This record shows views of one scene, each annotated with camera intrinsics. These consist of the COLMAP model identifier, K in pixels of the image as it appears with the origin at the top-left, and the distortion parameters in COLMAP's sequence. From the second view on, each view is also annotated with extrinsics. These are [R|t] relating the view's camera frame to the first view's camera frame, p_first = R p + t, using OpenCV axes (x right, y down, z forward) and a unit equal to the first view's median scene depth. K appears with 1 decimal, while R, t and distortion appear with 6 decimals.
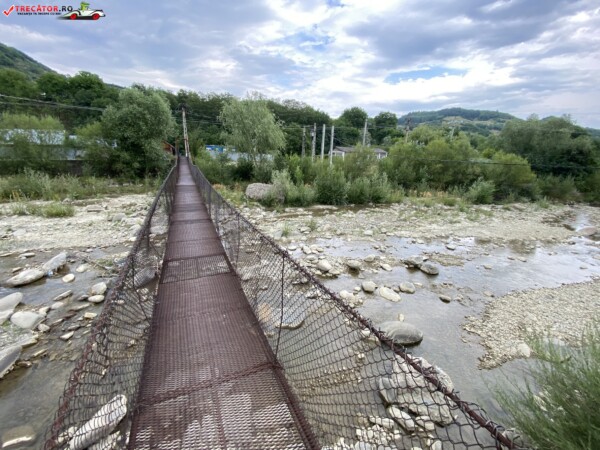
lens RADIAL K [[248.8, 0, 298.4], [0, 248.8, 226.0], [0, 0, 1]] dist [0.058090, -0.000067]
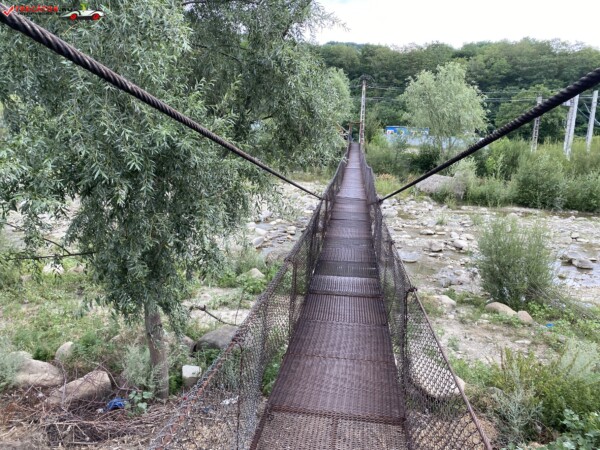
lens RADIAL K [[471.4, 0, 300.0], [0, 471.4, 225.0], [0, 0, 1]] dist [0.016275, 0.084484]
pose [[0.862340, 0.090121, -0.498246, 0.216021], [-0.134569, 0.989435, -0.053940, 0.117516], [0.488121, 0.113563, 0.865356, -0.466531]]
